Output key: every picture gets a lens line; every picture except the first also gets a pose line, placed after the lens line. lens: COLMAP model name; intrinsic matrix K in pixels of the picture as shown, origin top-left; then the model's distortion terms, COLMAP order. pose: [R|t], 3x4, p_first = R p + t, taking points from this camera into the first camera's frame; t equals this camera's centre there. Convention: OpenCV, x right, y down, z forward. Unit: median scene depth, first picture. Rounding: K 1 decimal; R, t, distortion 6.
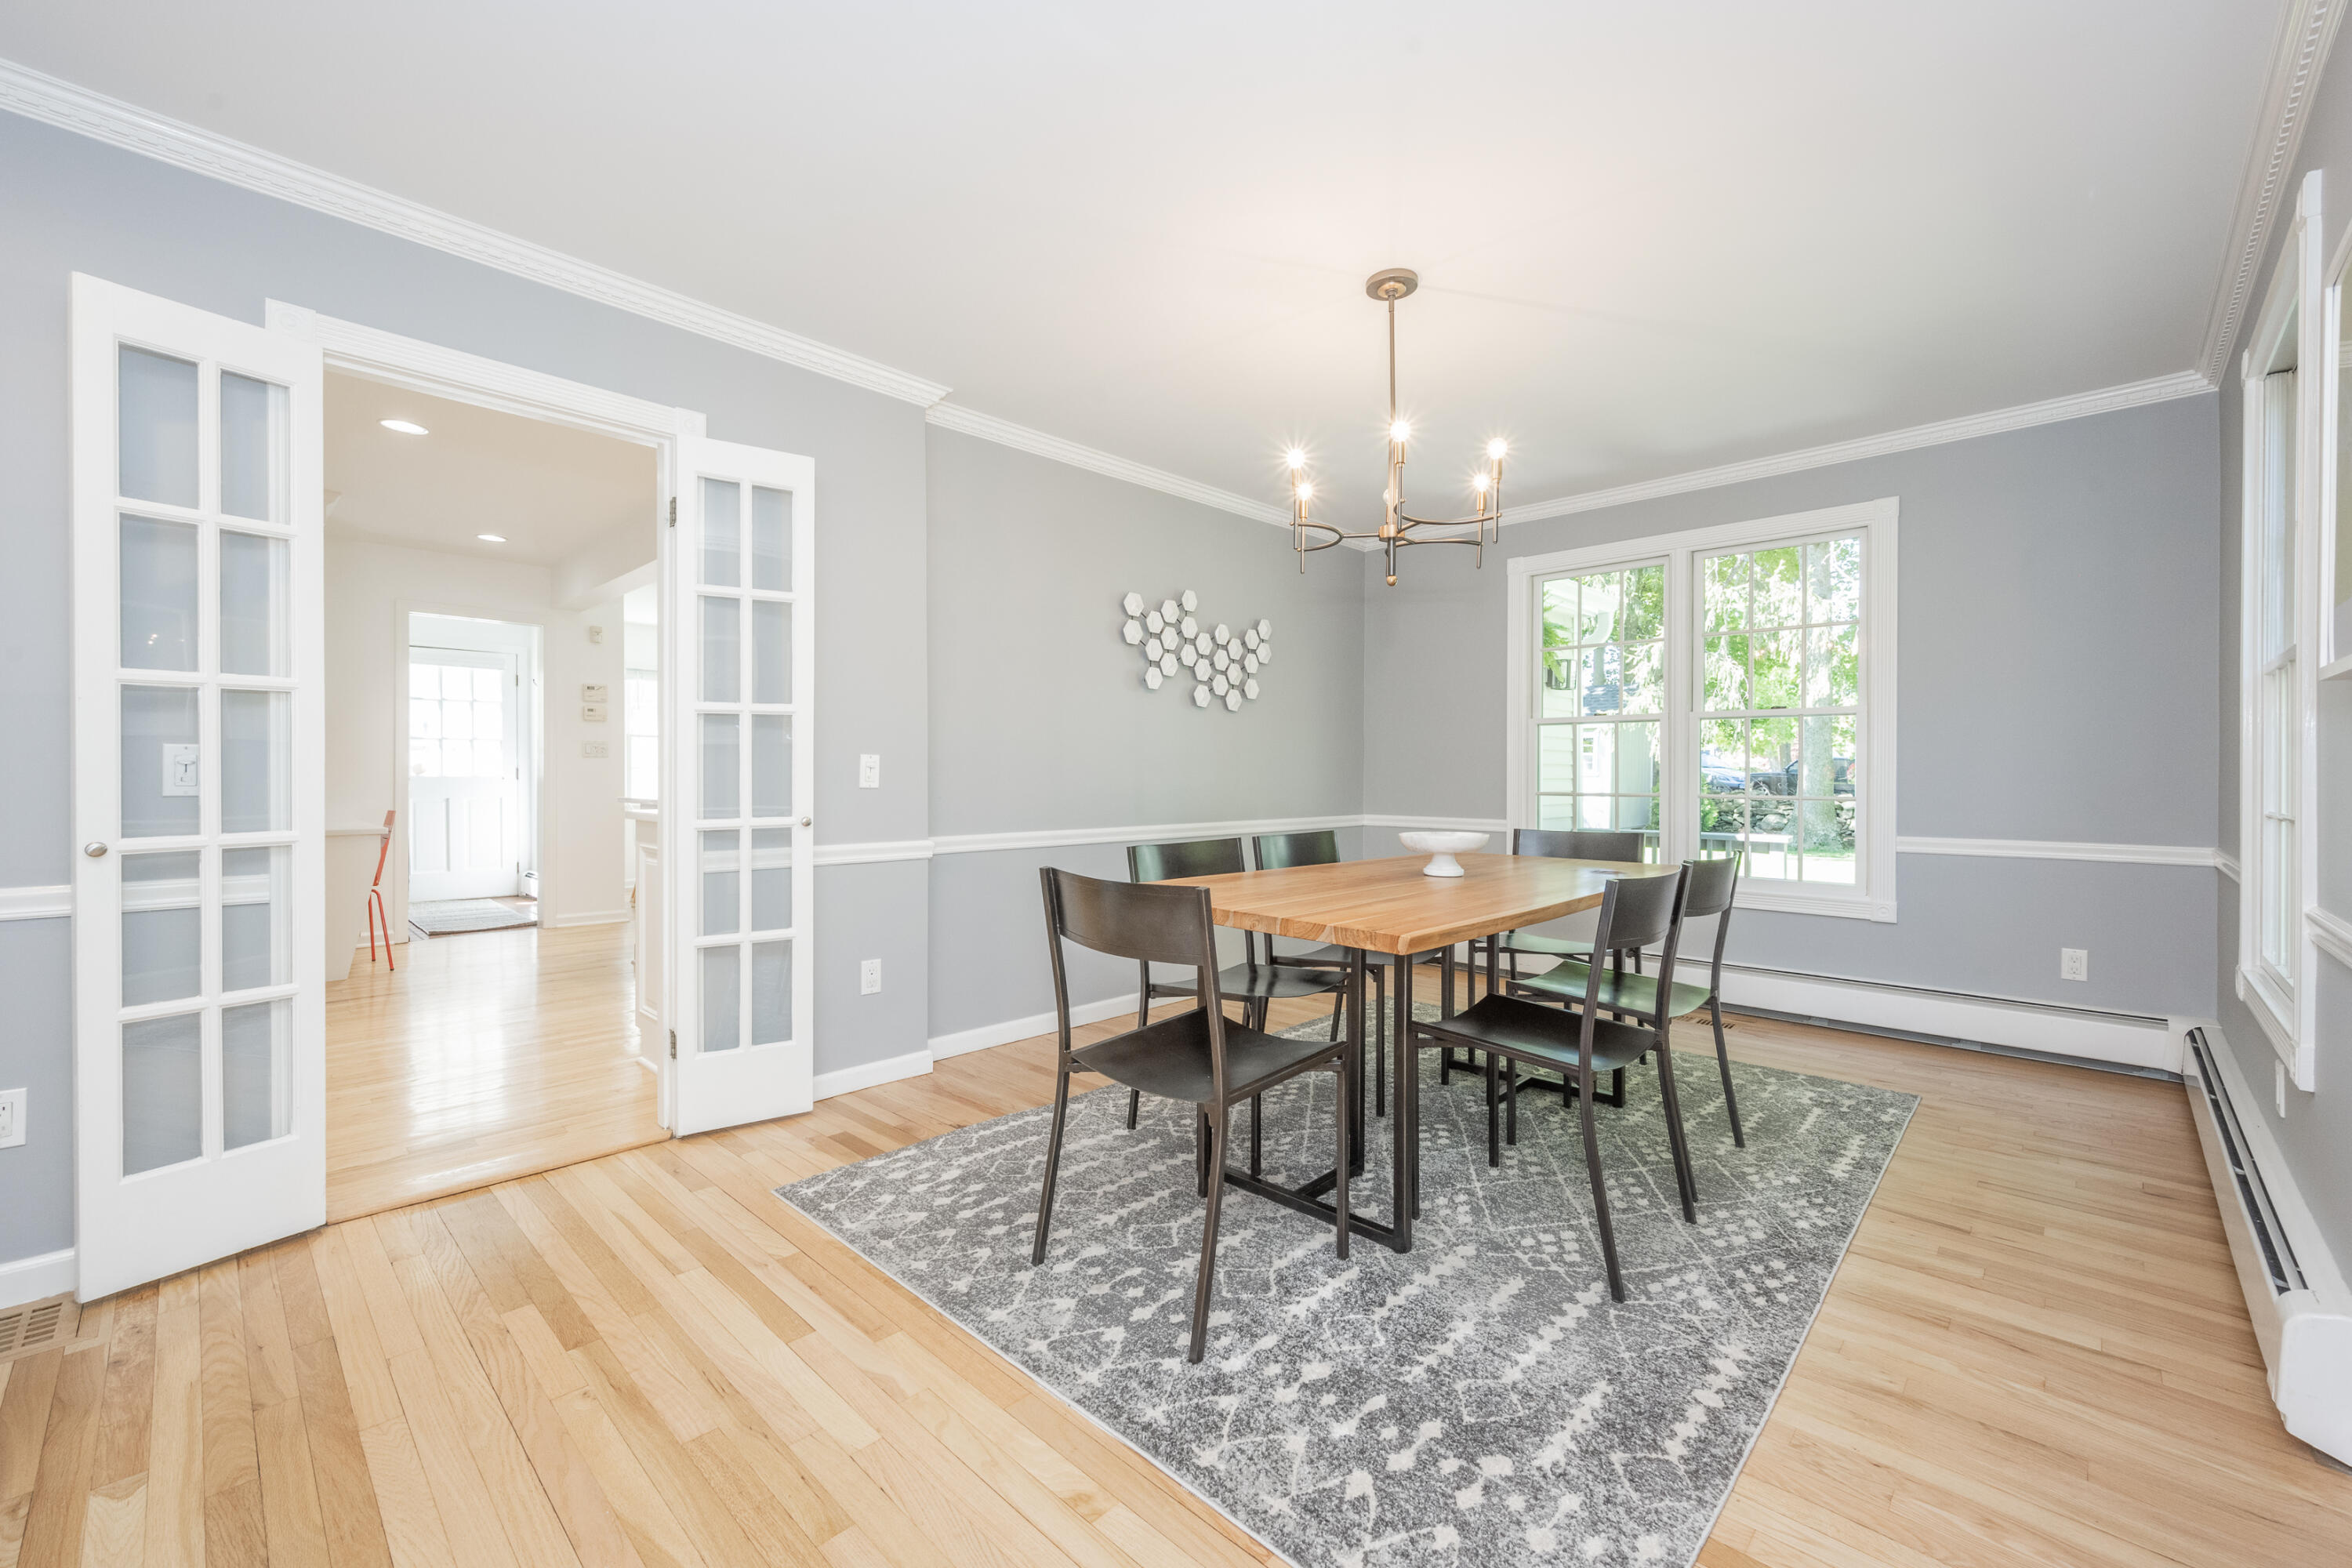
lens RADIAL K [[948.2, 0, 1188.8], [0, 948.2, 778.2], [0, 0, 1]] dist [0.002777, 0.000095]
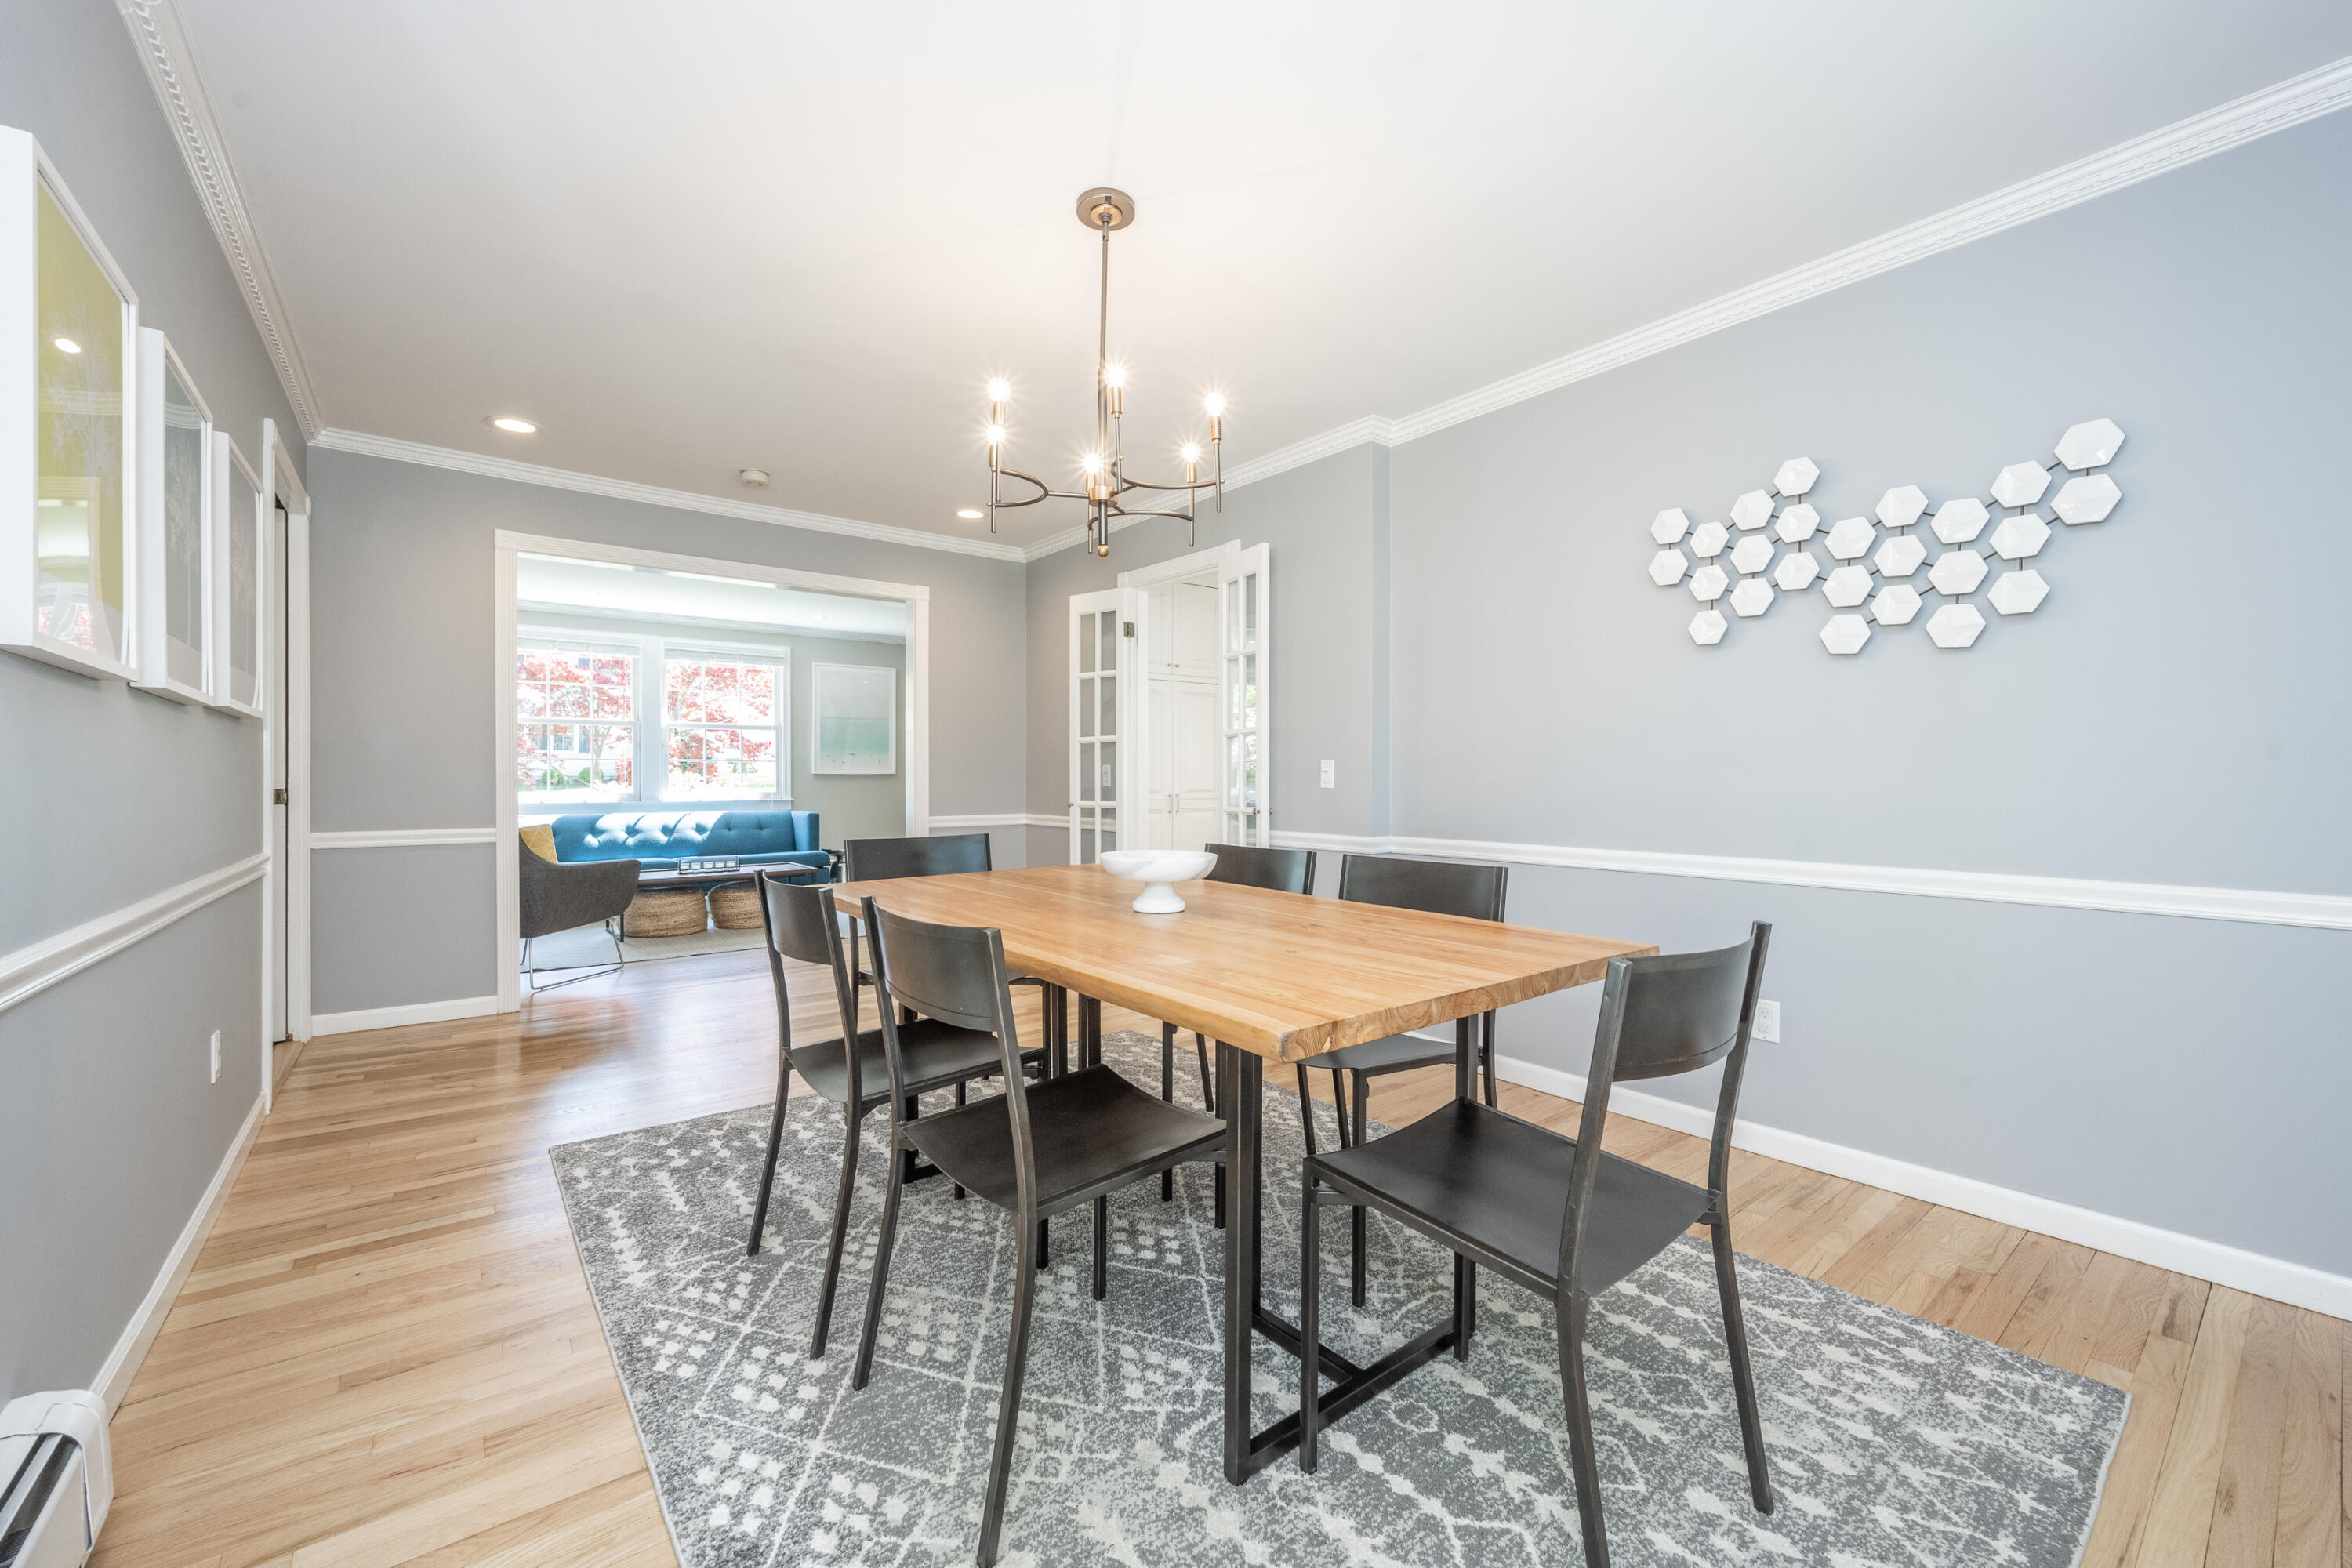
lens RADIAL K [[960.1, 0, 1176.0], [0, 960.1, 784.0], [0, 0, 1]] dist [0.007054, 0.000060]
pose [[-0.158667, 0.003679, -0.987325, 1.072652], [-0.006941, 0.999964, 0.004841, 0.000477], [0.987308, 0.007622, -0.158636, 1.208198]]
